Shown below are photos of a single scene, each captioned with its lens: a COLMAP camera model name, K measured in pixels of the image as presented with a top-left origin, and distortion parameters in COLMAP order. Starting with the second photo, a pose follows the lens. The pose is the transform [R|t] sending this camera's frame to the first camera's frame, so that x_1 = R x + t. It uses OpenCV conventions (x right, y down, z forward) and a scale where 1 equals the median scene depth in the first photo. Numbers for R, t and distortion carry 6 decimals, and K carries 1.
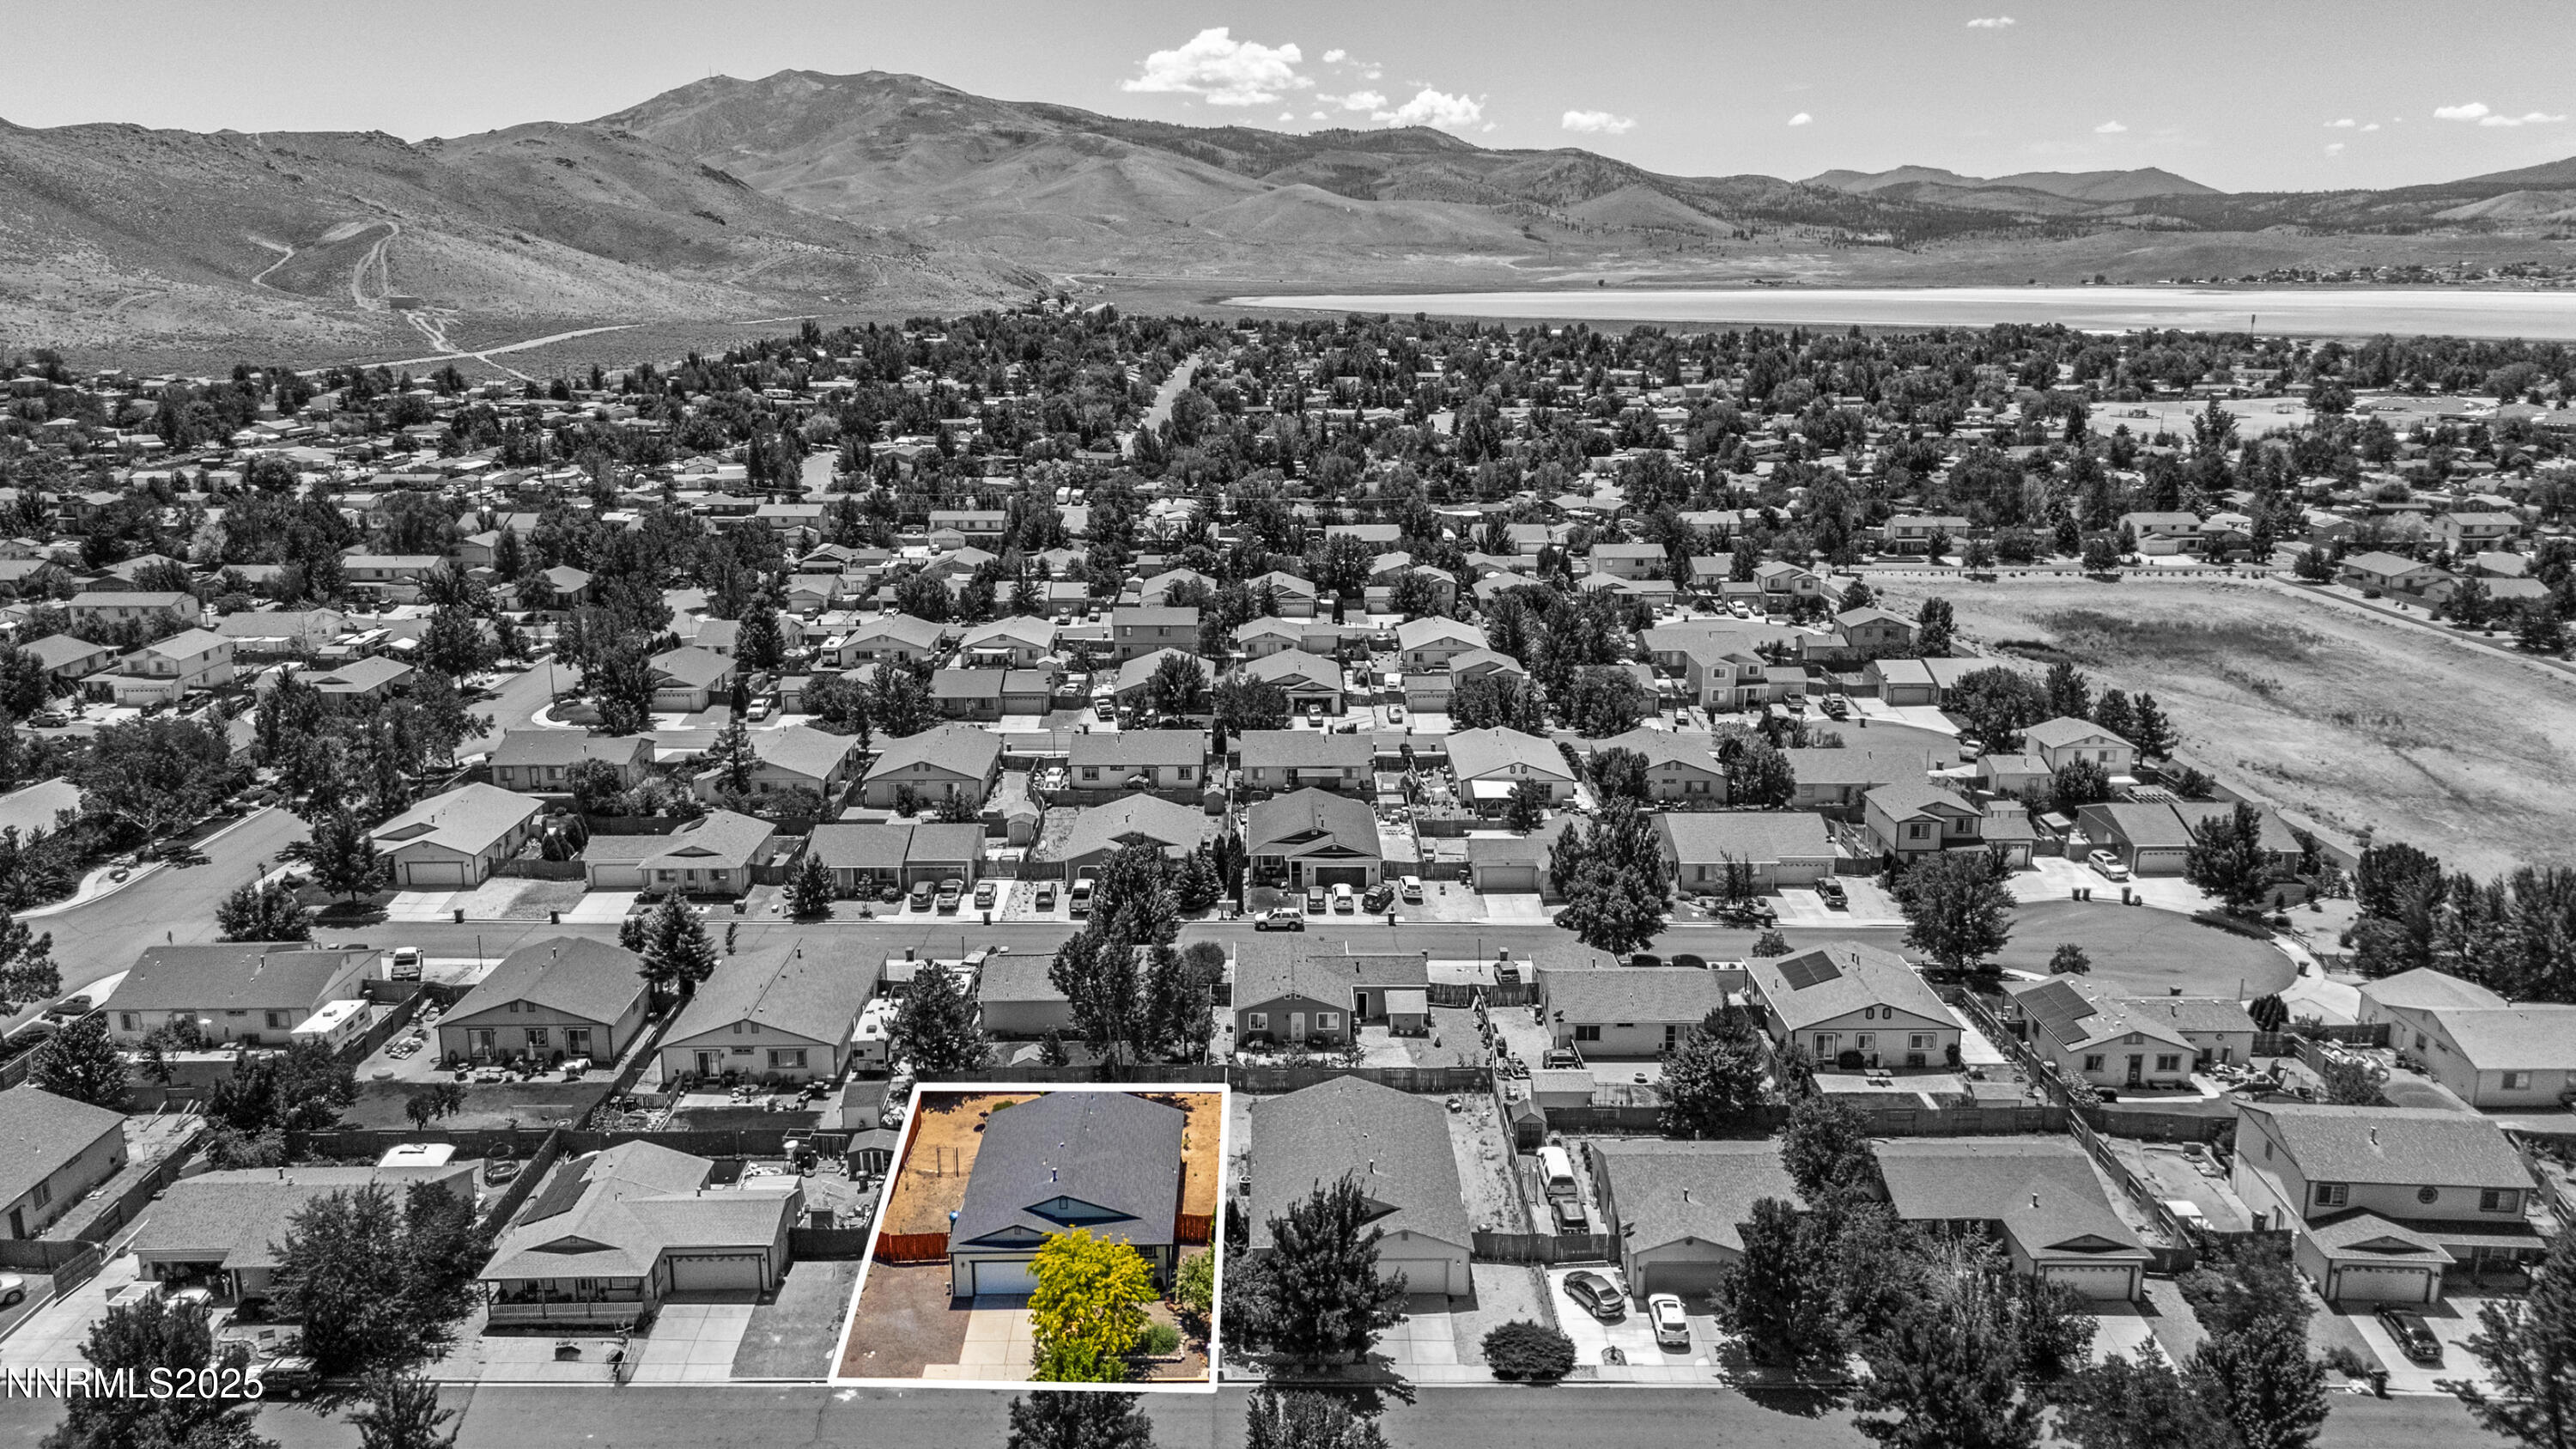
lens RADIAL K [[1908.0, 0, 1272.2], [0, 1908.0, 730.7], [0, 0, 1]] dist [0.069315, -0.070973]
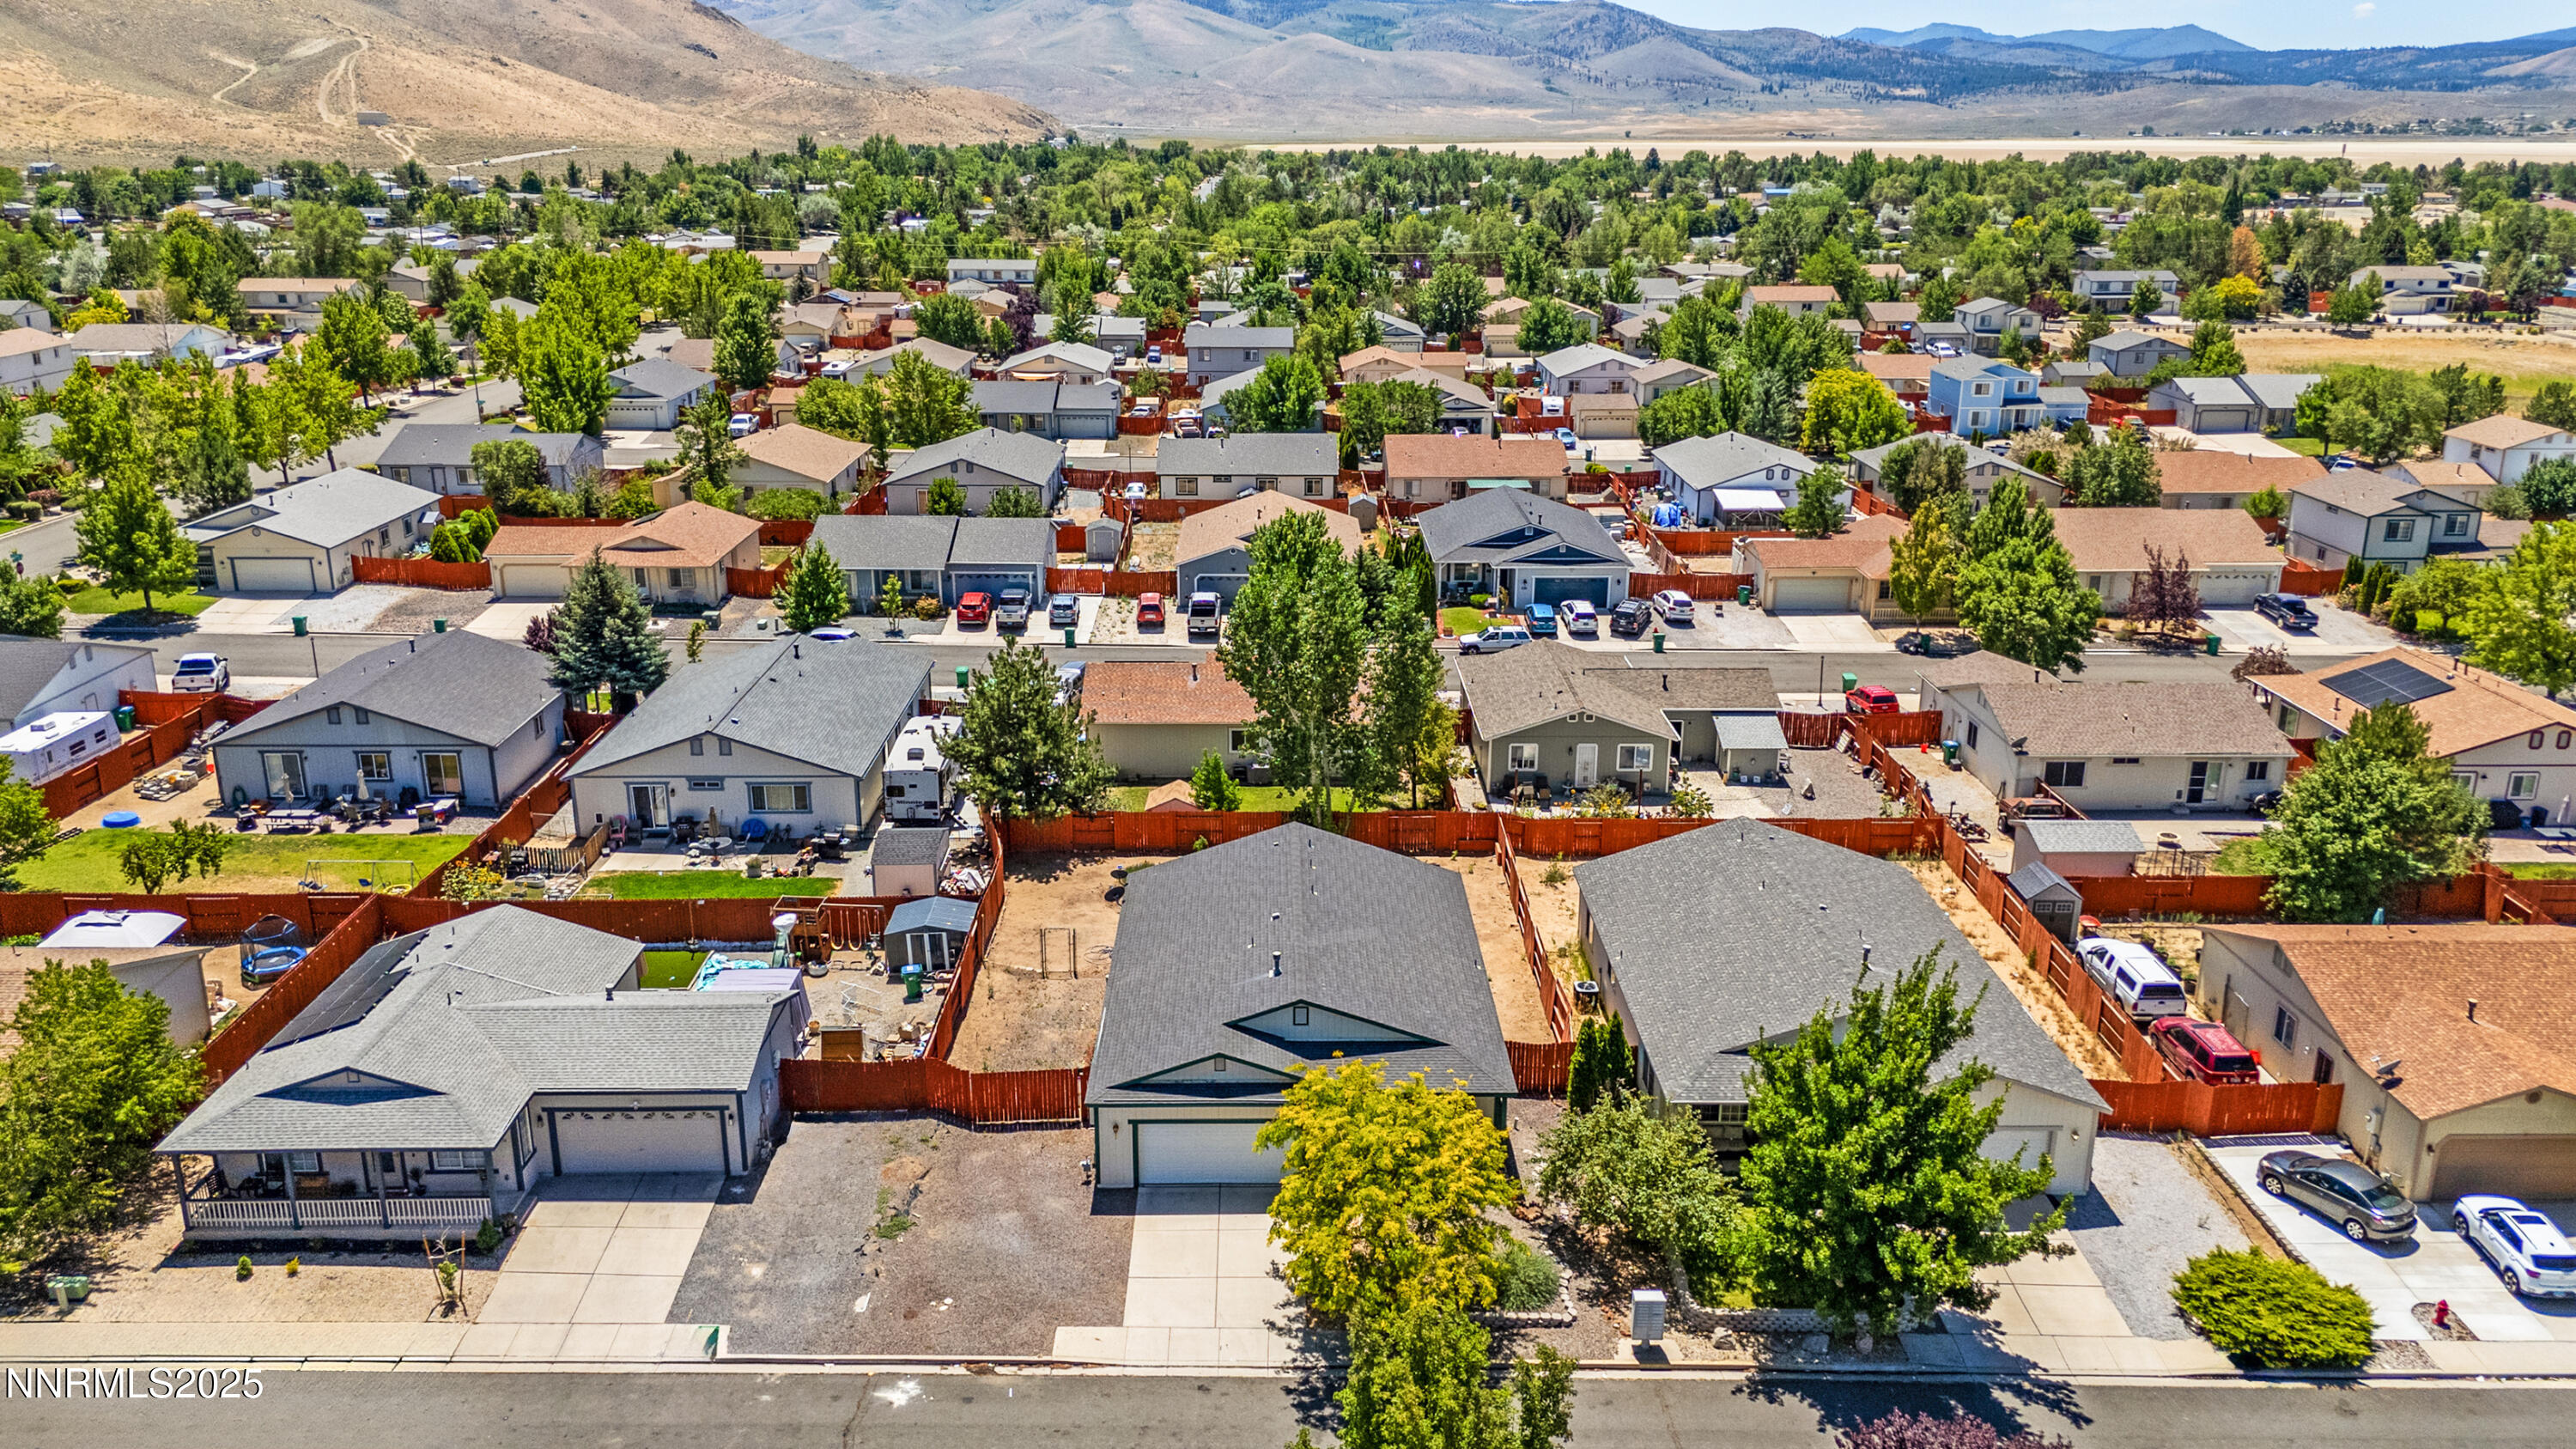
lens RADIAL K [[1908.0, 0, 1265.4], [0, 1908.0, 733.1], [0, 0, 1]] dist [0.069315, -0.070973]
pose [[0.999980, 0.004196, -0.004671, -0.073237], [-0.003889, 0.997944, 0.063969, 0.085249], [0.004930, -0.063950, 0.997941, 0.303343]]
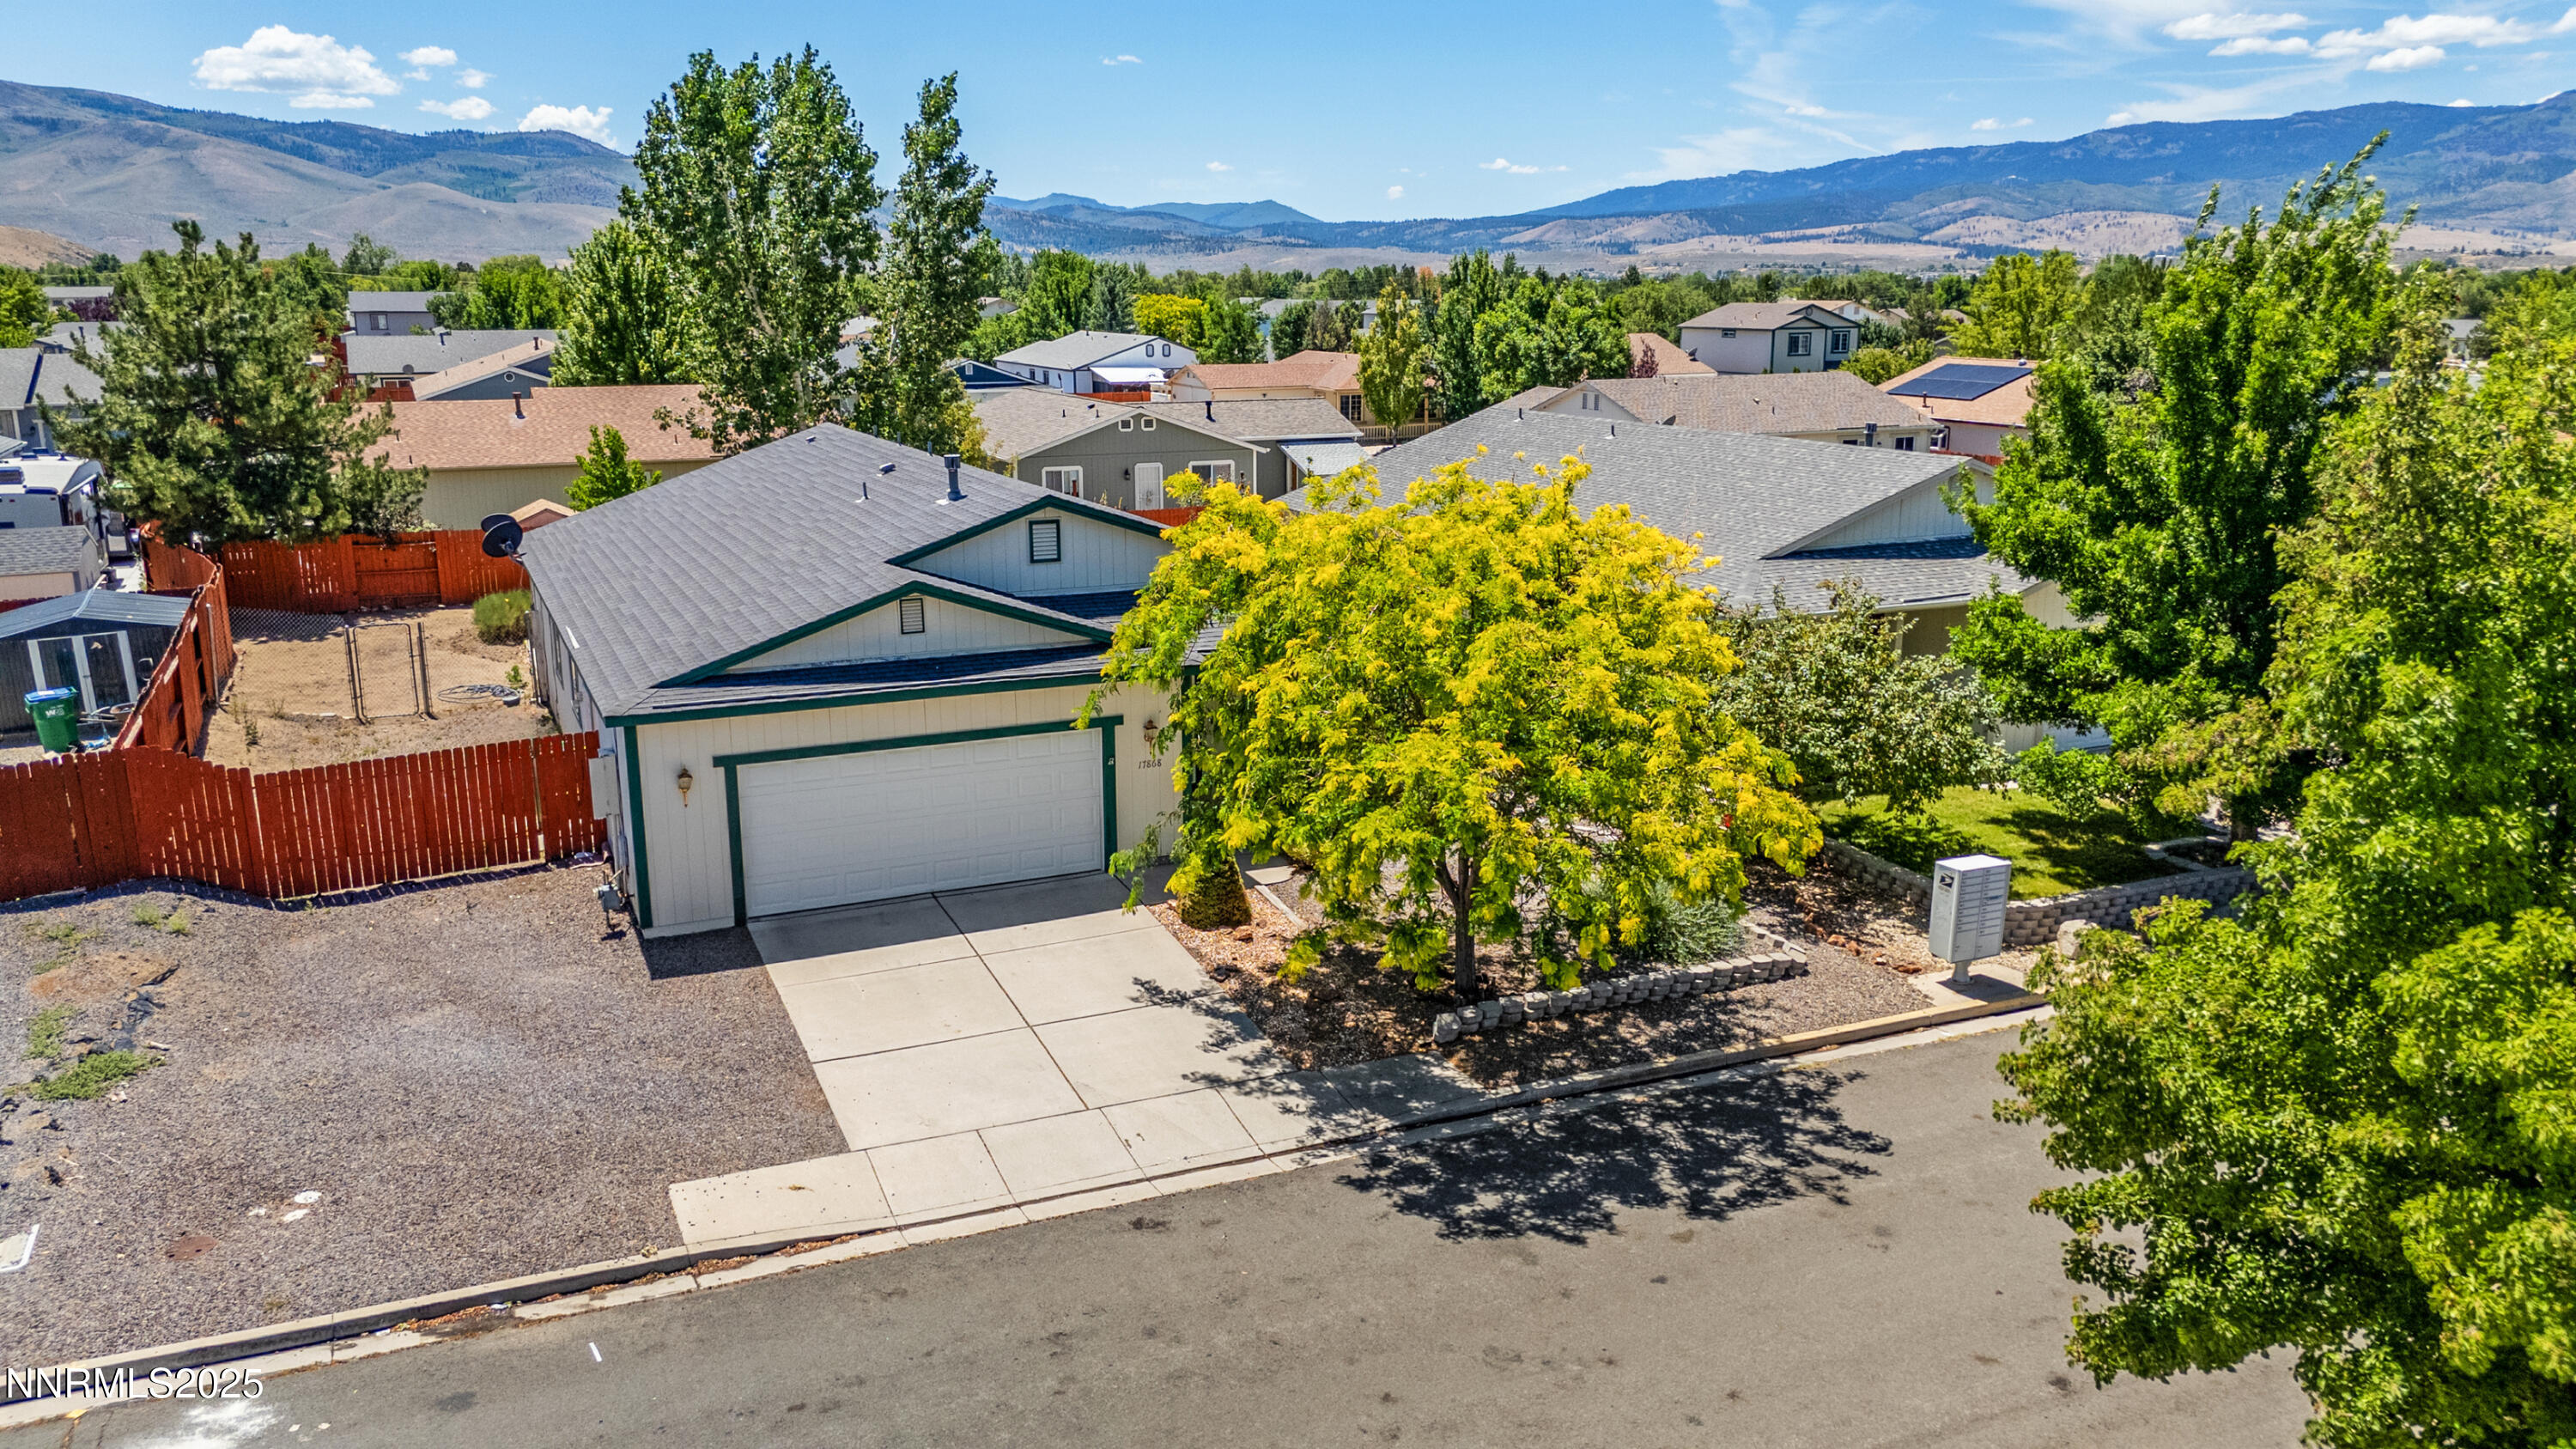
lens RADIAL K [[1908.0, 0, 1275.2], [0, 1908.0, 713.2], [0, 0, 1]] dist [0.069315, -0.070973]
pose [[0.912653, -0.088246, 0.399095, -0.115011], [0.098084, 0.995169, -0.004253, 0.171708], [-0.396792, 0.043026, 0.916900, 0.477545]]
